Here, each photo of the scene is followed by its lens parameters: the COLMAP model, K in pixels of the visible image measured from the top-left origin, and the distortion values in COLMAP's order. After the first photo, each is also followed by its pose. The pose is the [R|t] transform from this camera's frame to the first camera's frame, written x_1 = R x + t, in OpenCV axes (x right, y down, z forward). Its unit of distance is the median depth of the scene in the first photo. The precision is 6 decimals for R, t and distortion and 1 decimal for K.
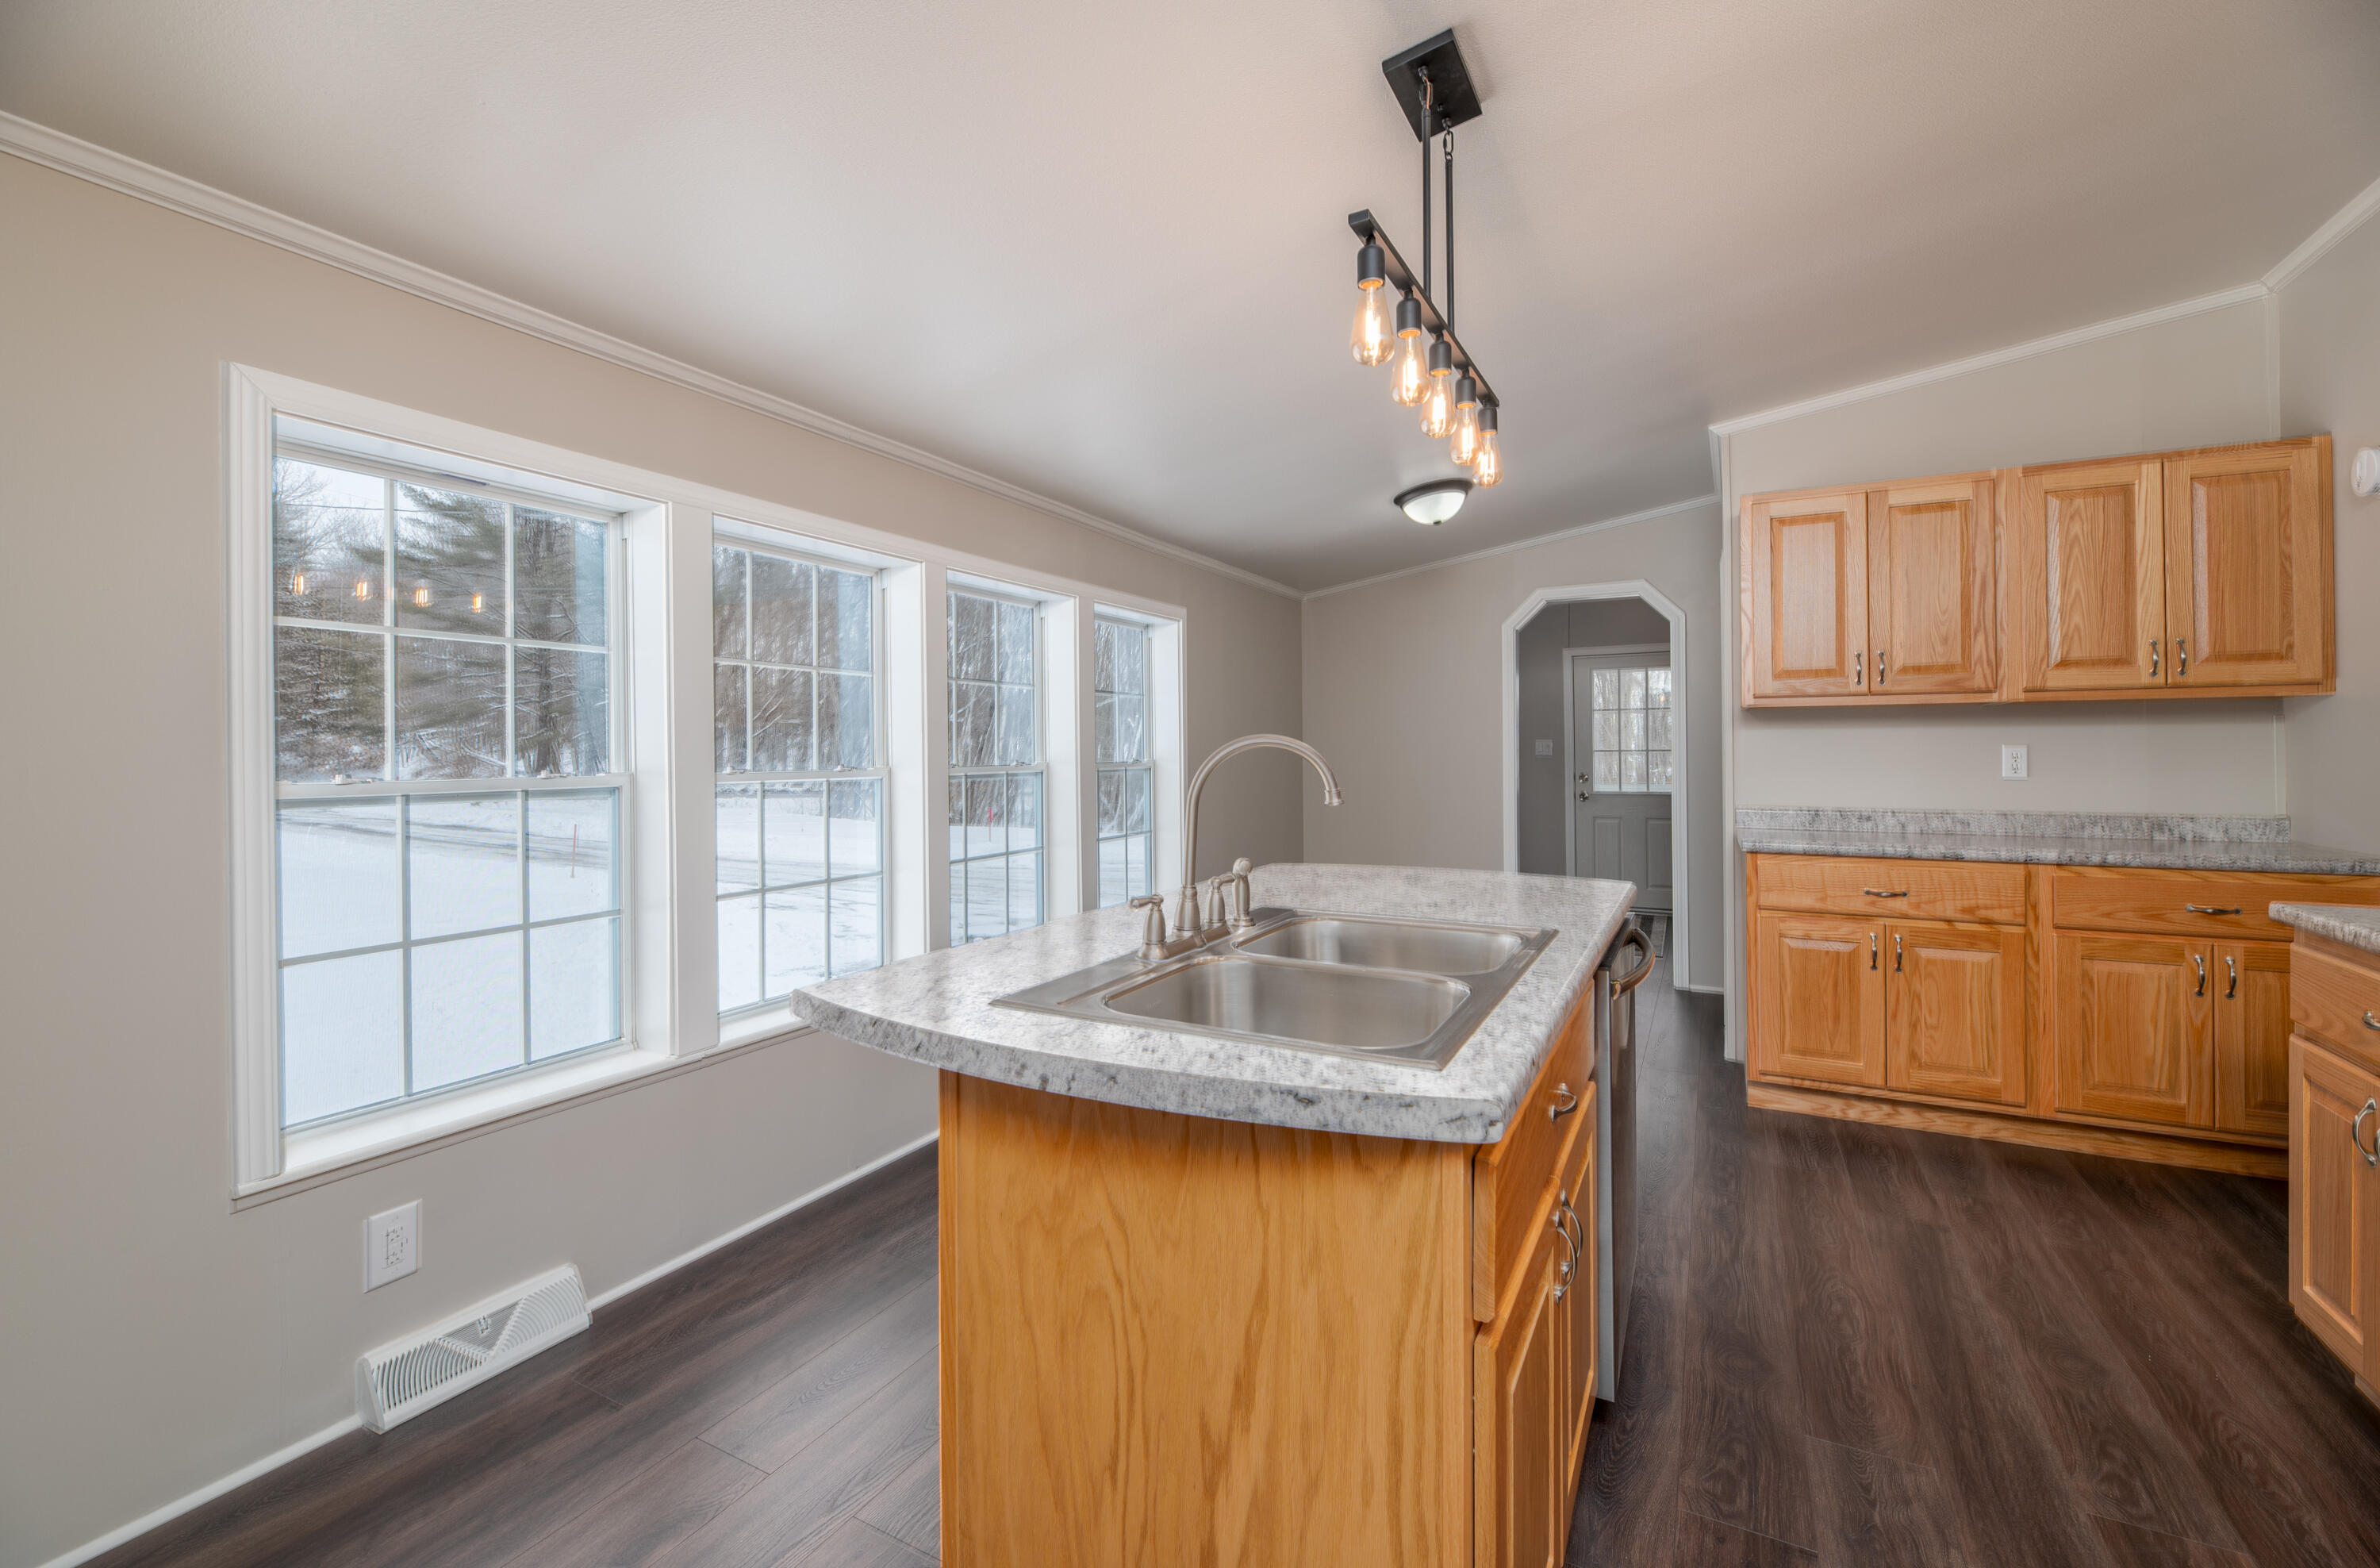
lens RADIAL K [[1014.9, 0, 1182.5], [0, 1014.9, 749.4], [0, 0, 1]] dist [-0.006578, -0.000235]
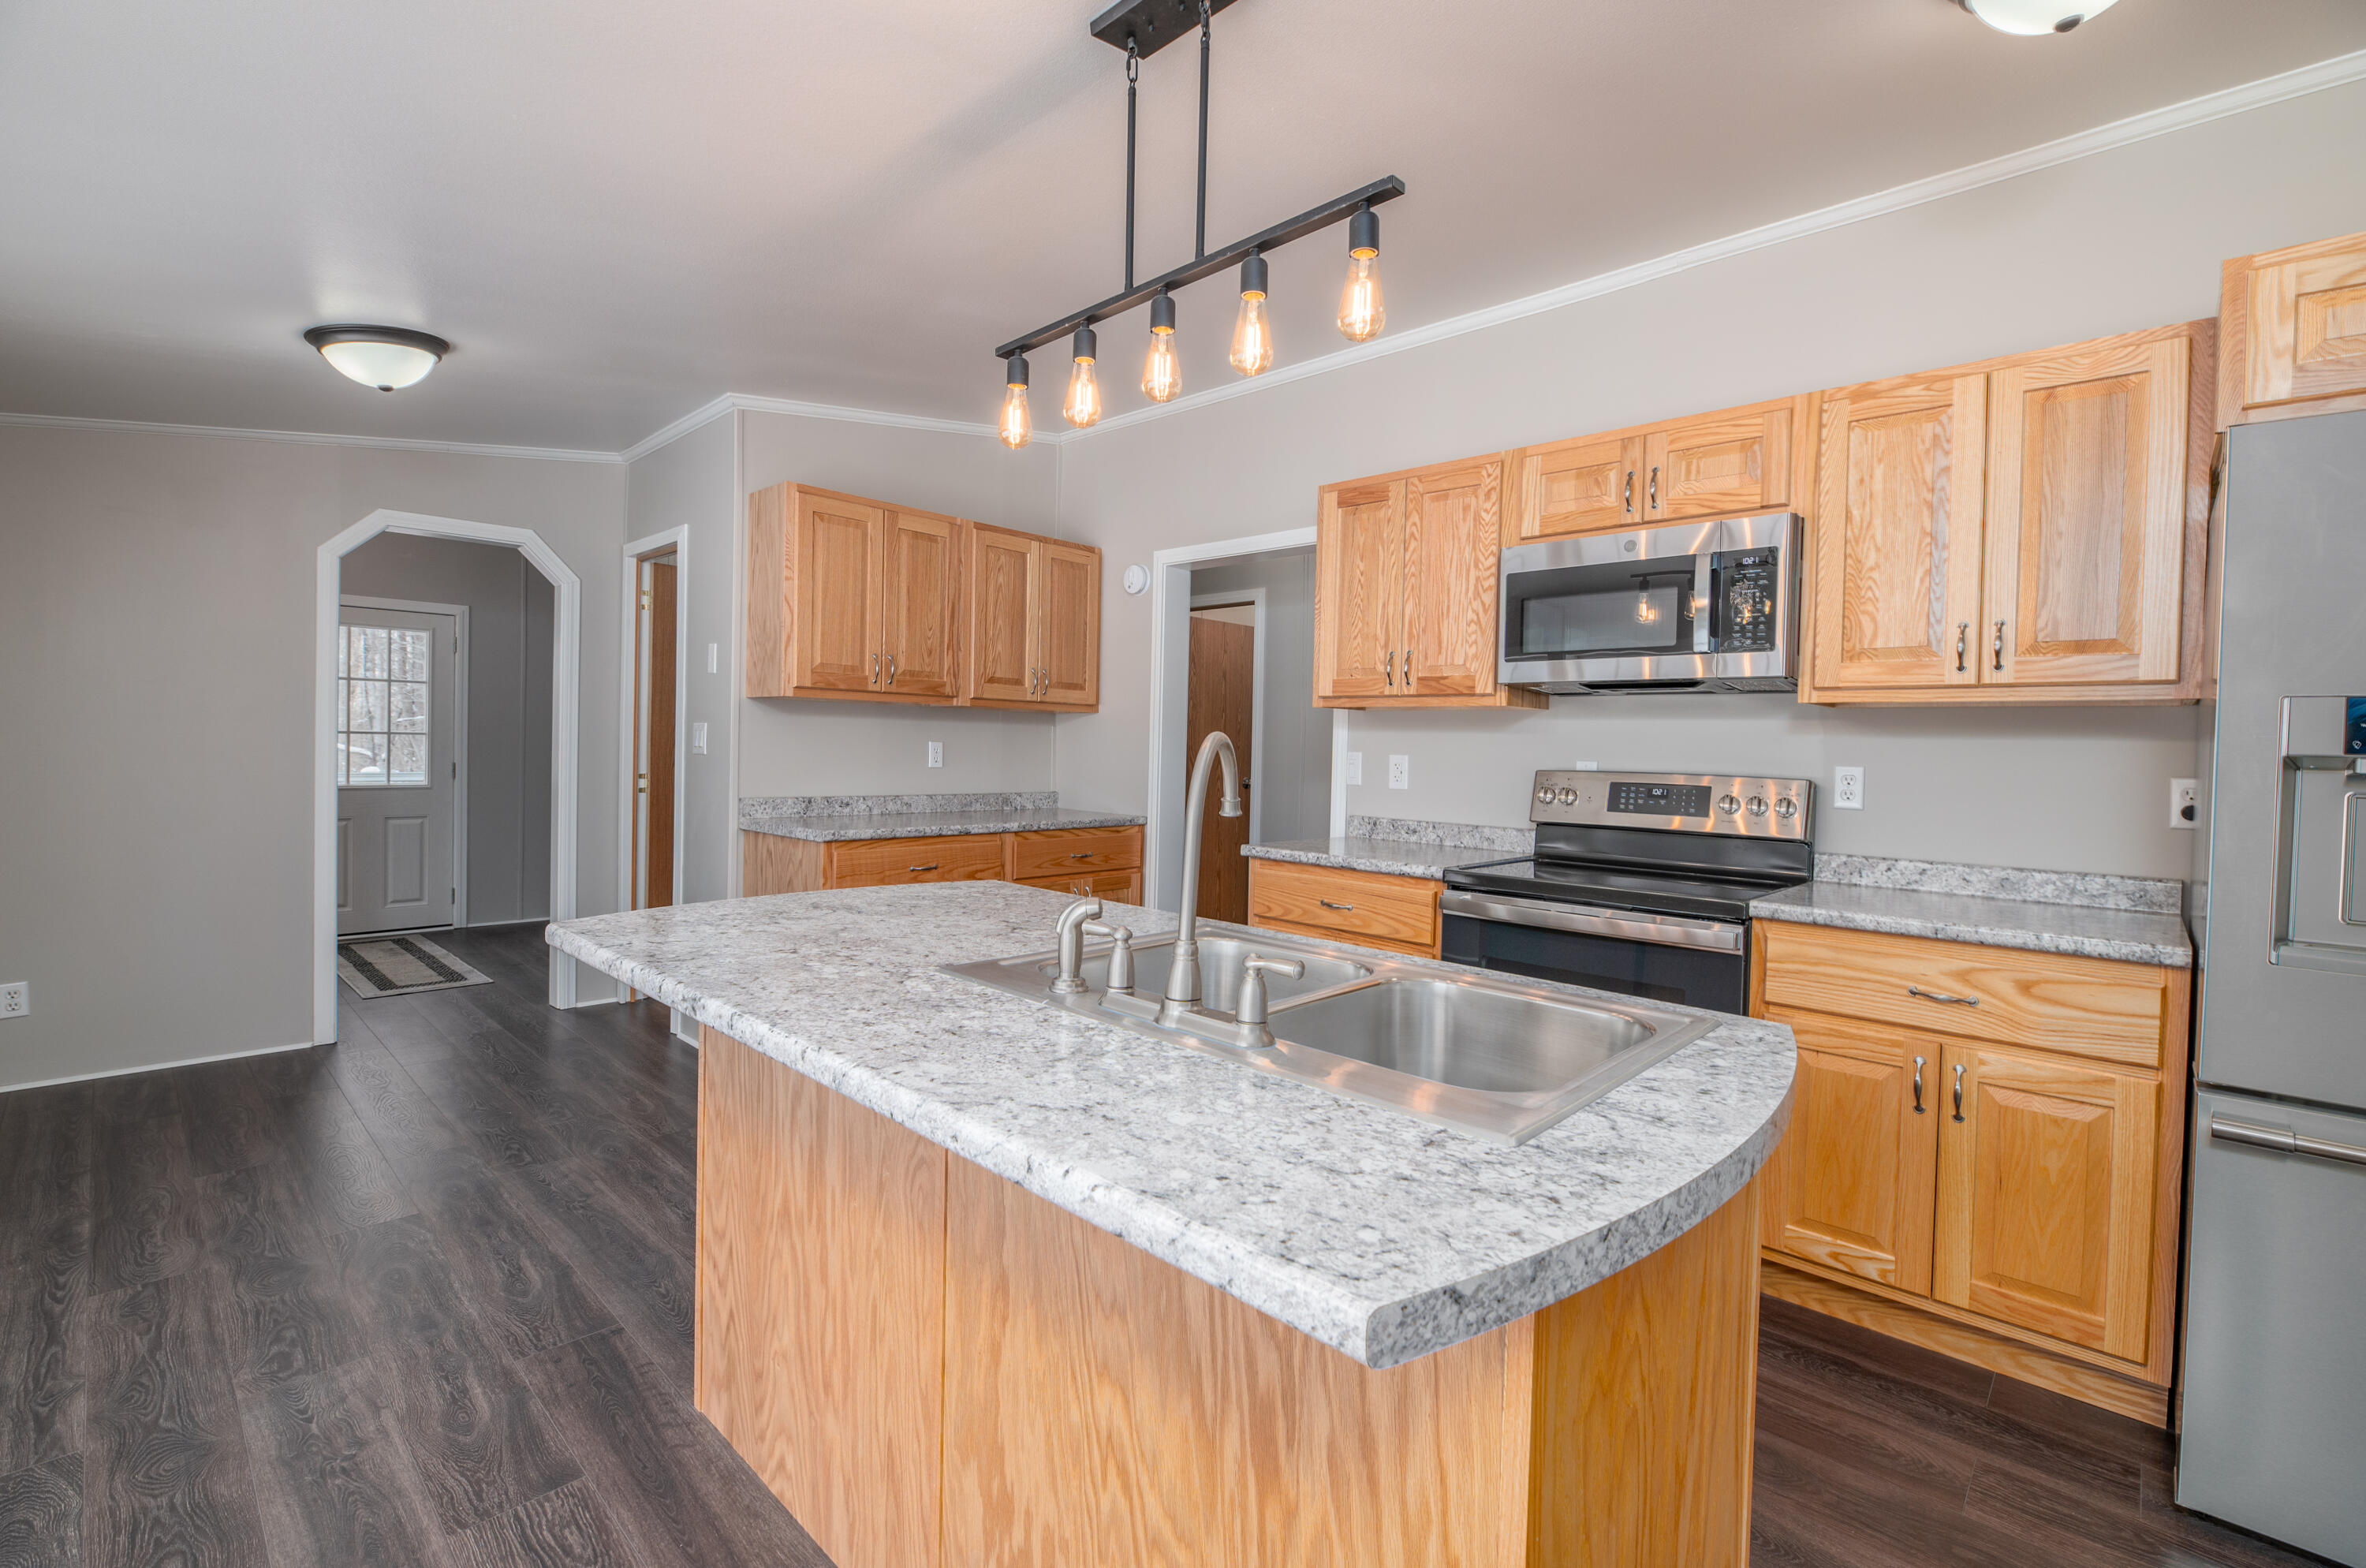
lens RADIAL K [[1018.0, 0, 1183.0], [0, 1018.0, 784.0], [0, 0, 1]] dist [-0.018650, -0.000244]
pose [[0.264579, -0.022778, 0.964095, -0.333423], [-0.026759, 0.999163, 0.030950, 0.002312], [-0.963993, -0.033987, 0.263748, 0.401075]]
